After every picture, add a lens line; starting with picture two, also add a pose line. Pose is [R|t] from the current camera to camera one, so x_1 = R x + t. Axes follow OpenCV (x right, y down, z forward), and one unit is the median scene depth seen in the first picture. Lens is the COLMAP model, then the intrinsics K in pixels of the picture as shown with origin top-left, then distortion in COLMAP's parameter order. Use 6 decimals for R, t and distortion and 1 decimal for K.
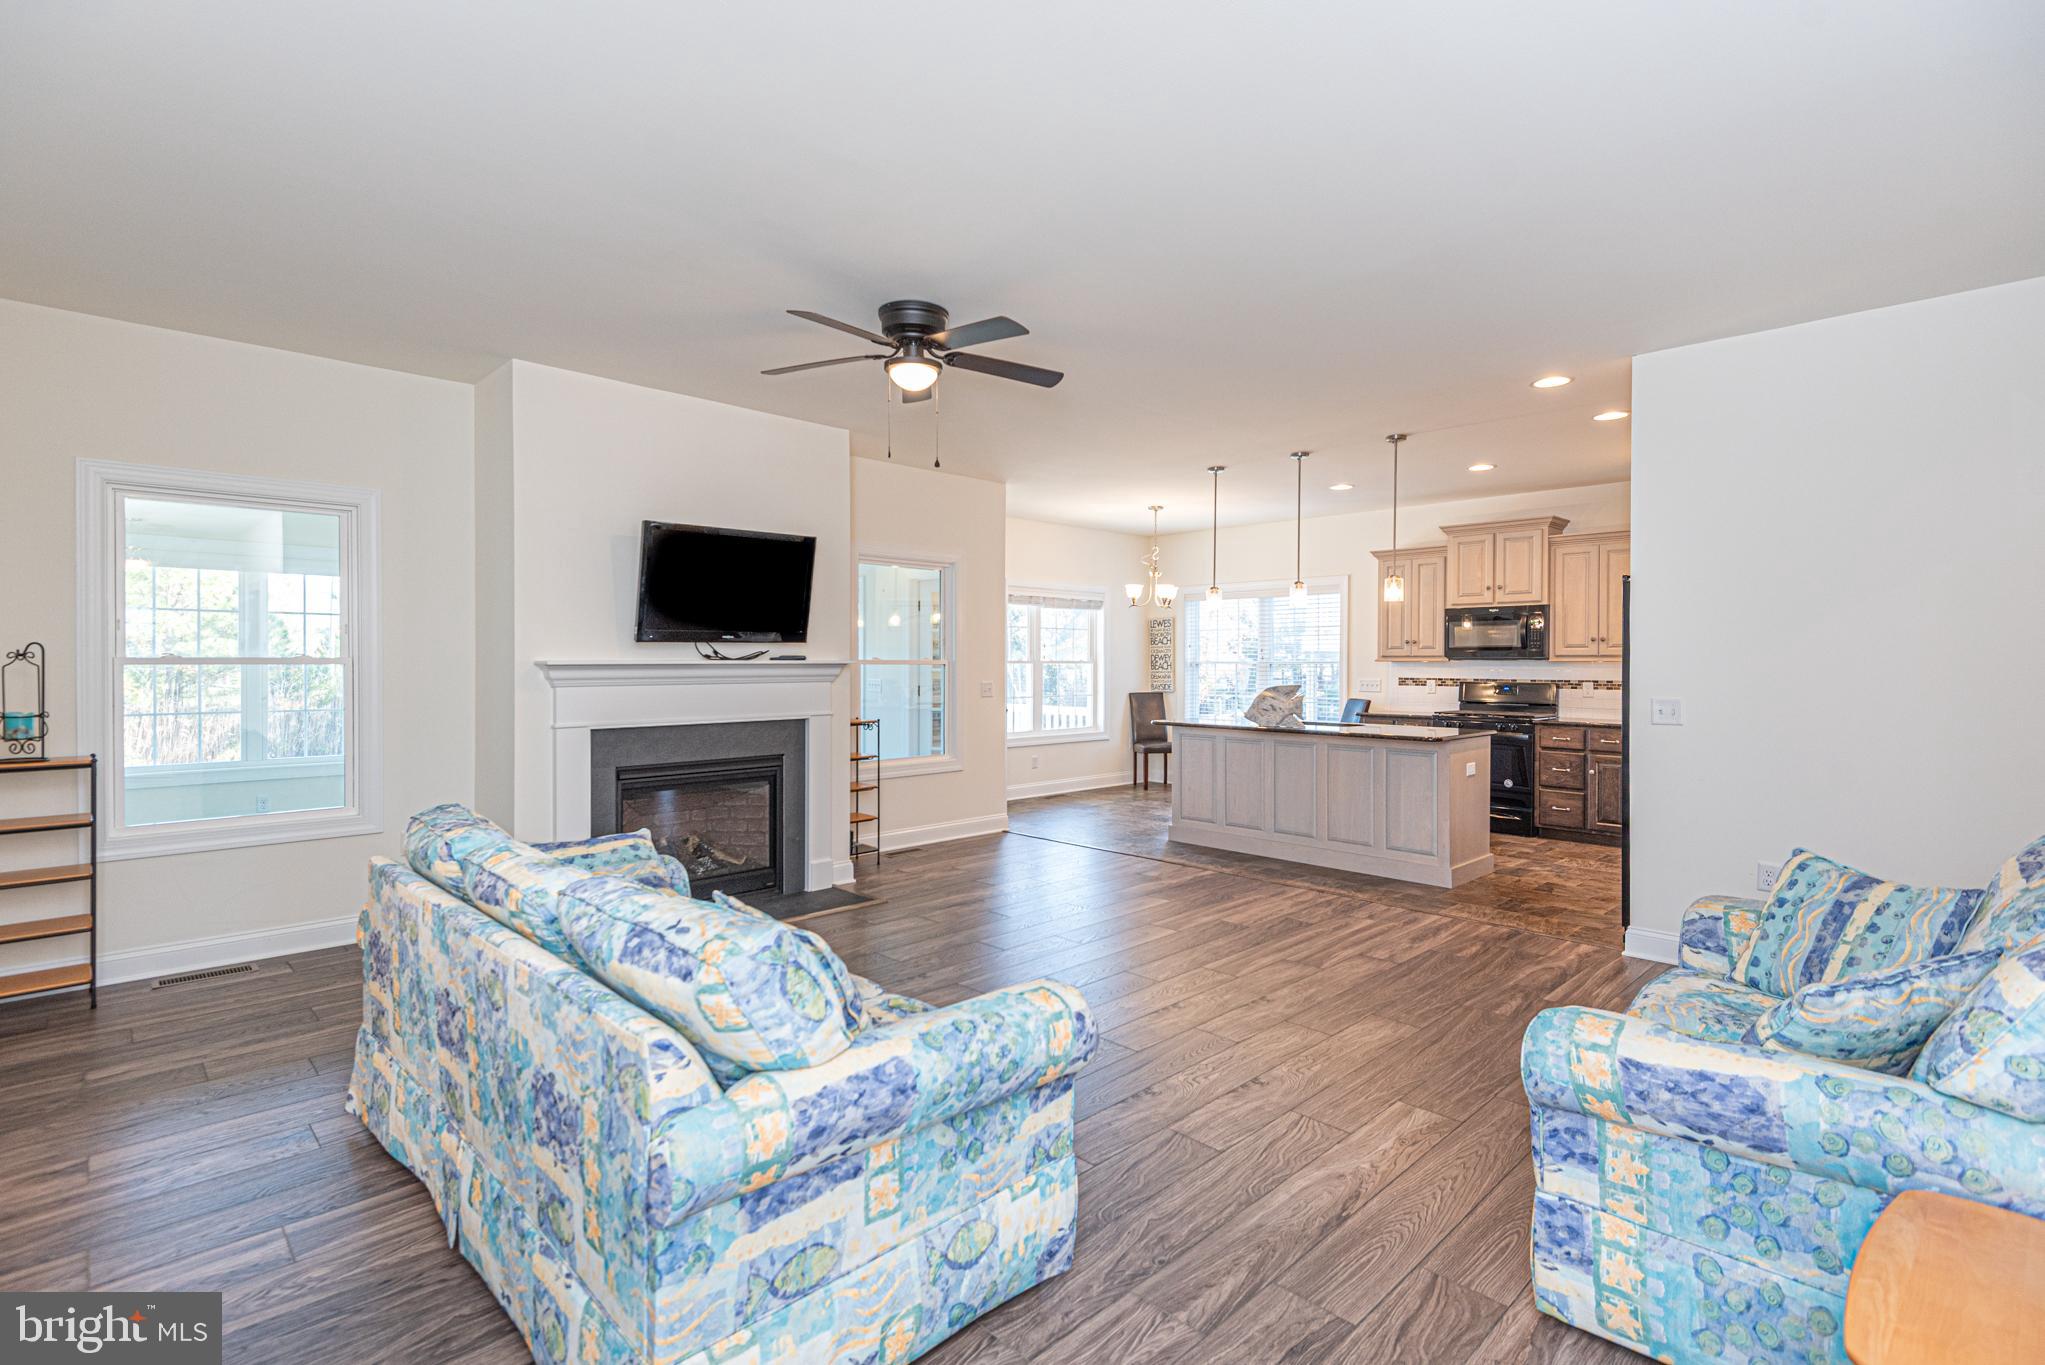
lens RADIAL K [[934.5, 0, 1018.7], [0, 934.5, 675.0], [0, 0, 1]] dist [-0.000960, -0.000116]
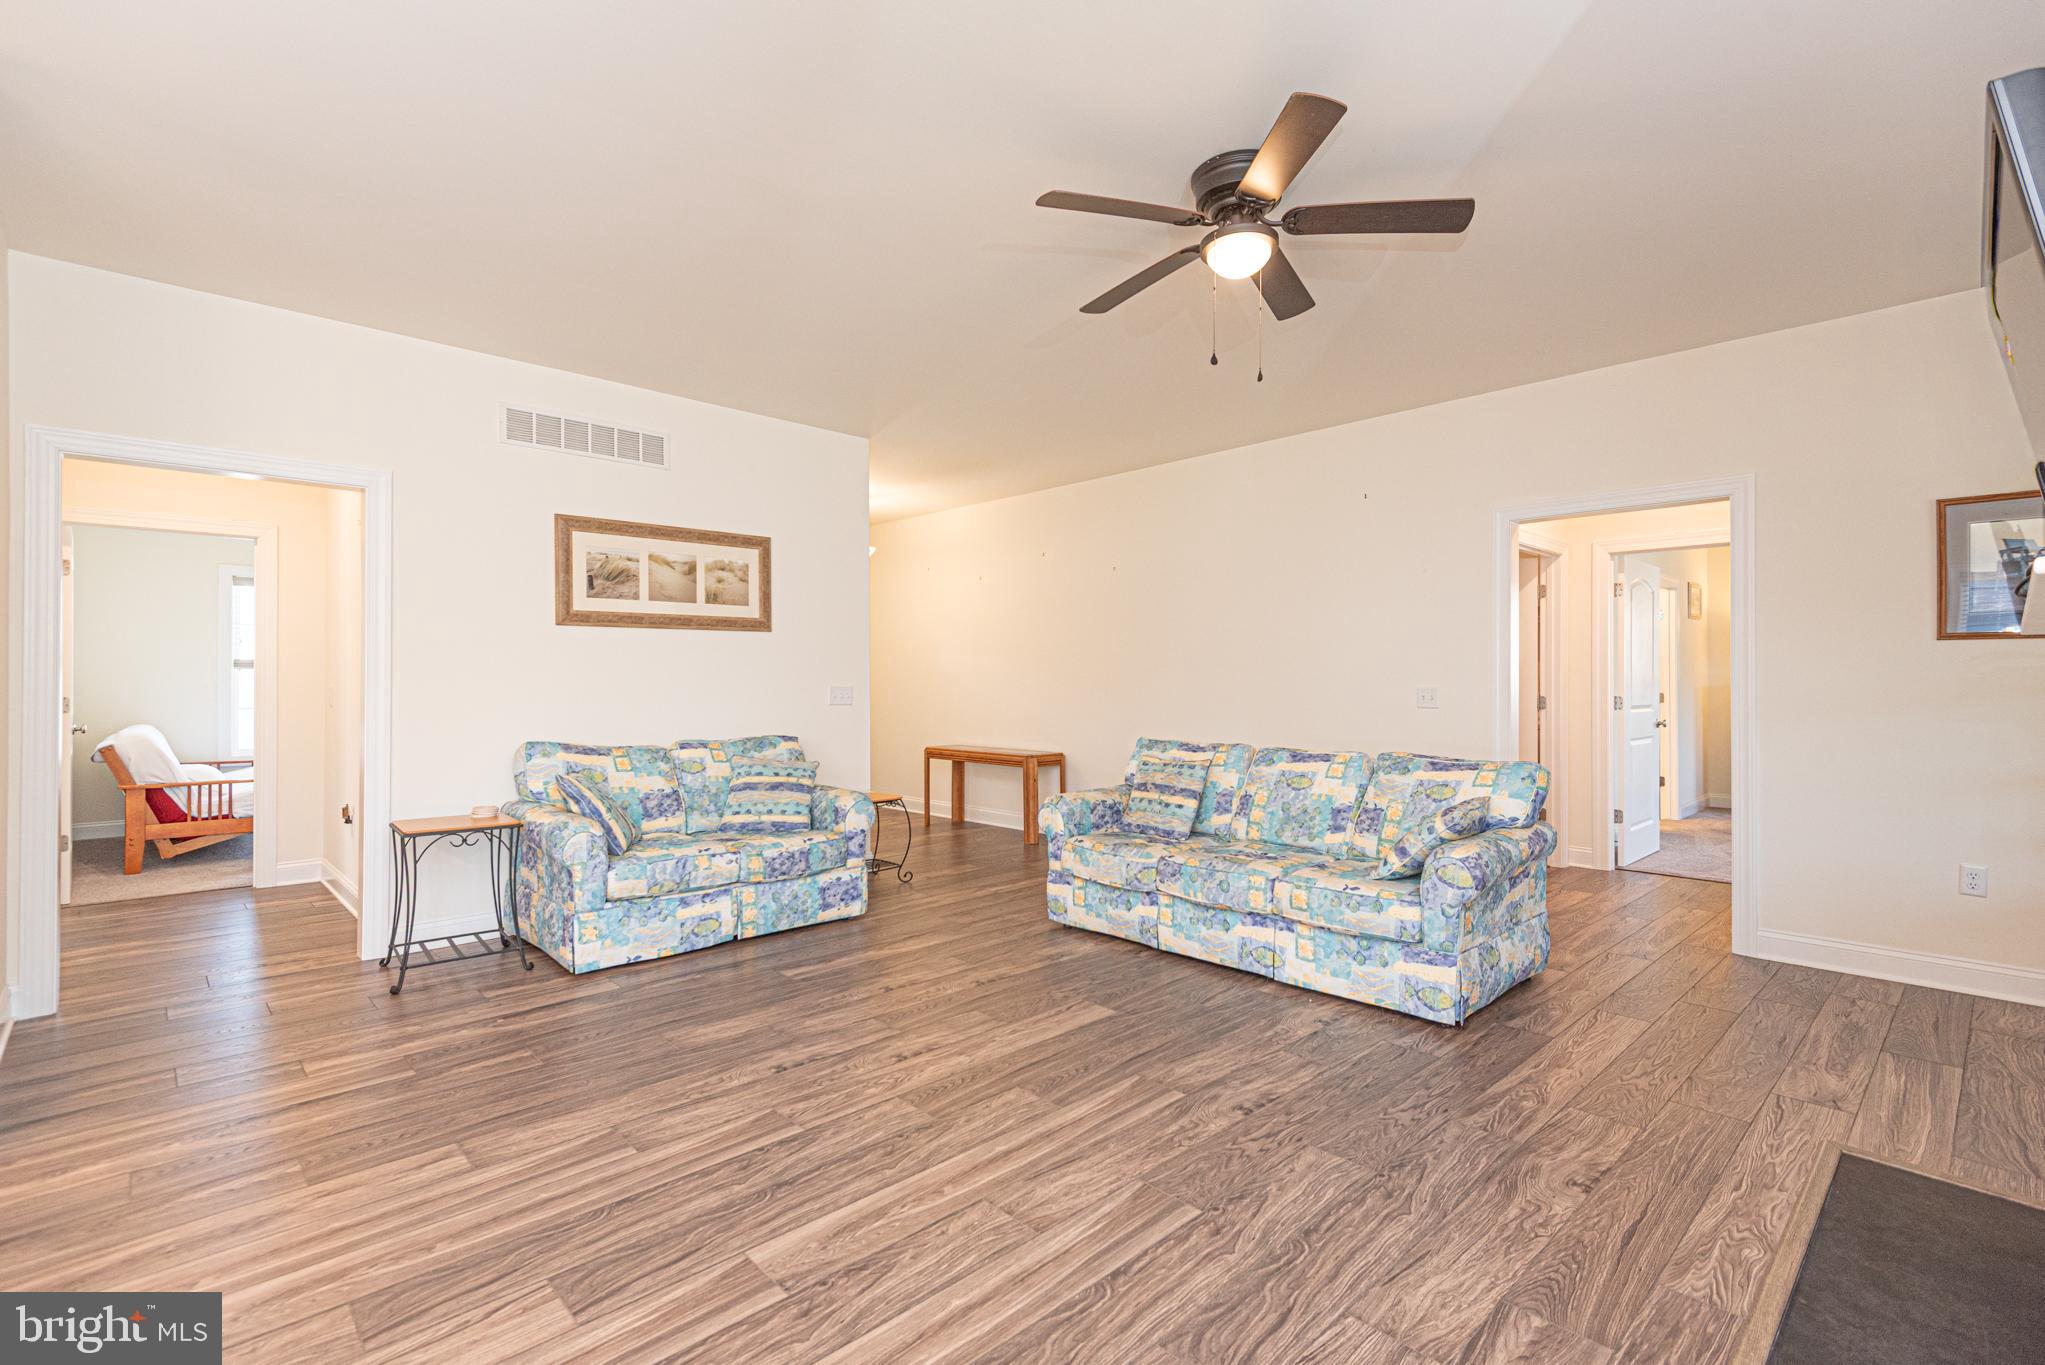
lens RADIAL K [[934.5, 0, 1024.3], [0, 934.5, 681.2], [0, 0, 1]] dist [-0.000960, -0.000116]
pose [[-0.999948, -0.003390, 0.009627, 0.035829], [-0.003307, 0.999957, 0.008624, 0.009535], [-0.009655, 0.008592, -0.999916, 1.221359]]
